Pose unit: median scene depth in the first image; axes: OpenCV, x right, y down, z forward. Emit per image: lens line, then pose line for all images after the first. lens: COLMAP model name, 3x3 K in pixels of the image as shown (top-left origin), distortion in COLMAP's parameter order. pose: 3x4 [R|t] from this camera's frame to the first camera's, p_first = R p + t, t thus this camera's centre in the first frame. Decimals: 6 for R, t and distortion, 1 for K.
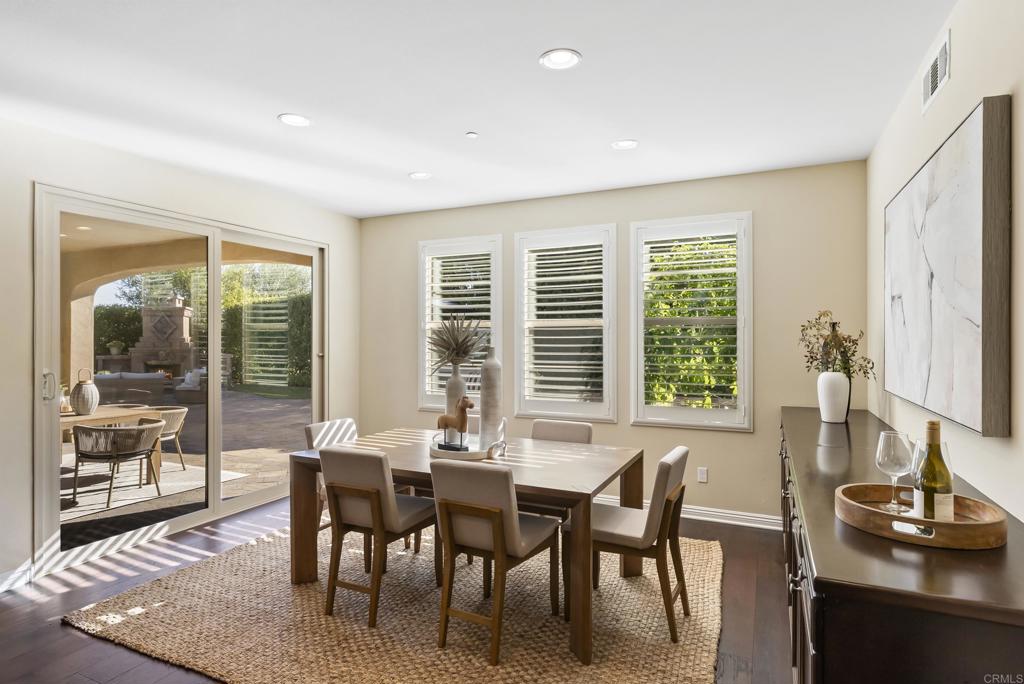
lens RADIAL K [[546.0, 0, 522.3], [0, 546.0, 338.0], [0, 0, 1]] dist [-0.005892, 0.000196]
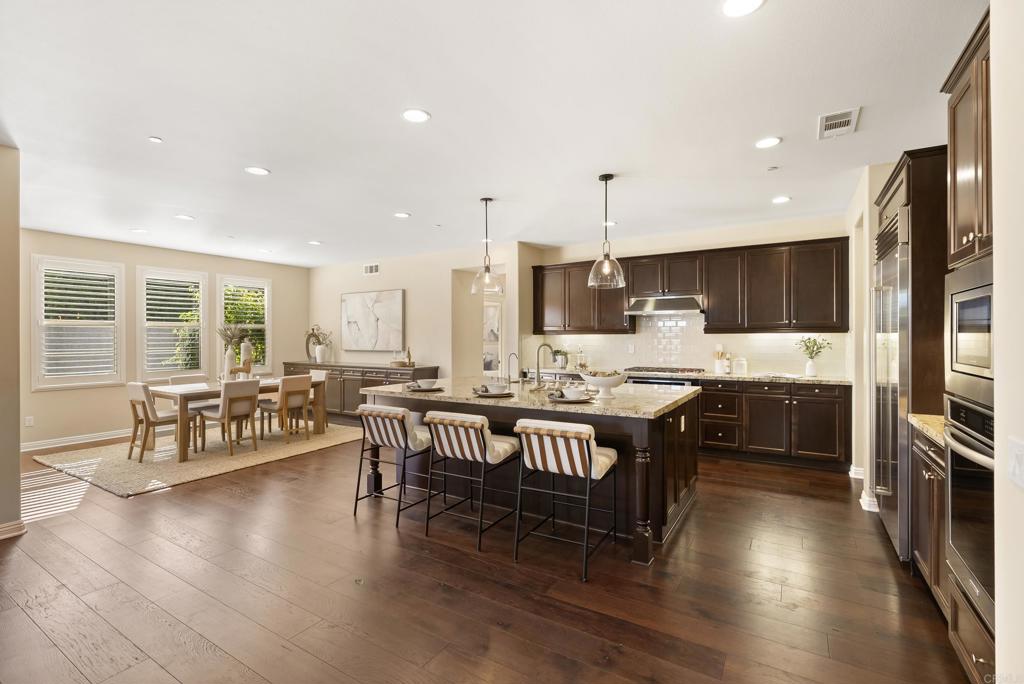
lens RADIAL K [[464.7, 0, 510.7], [0, 464.7, 337.1], [0, 0, 1]] dist [-0.009943, 0.005199]
pose [[0.130334, 0.000829, 0.991470, -1.271448], [0.003787, 0.999992, -0.001334, 0.017952], [-0.991463, 0.003928, 0.130329, -0.244204]]
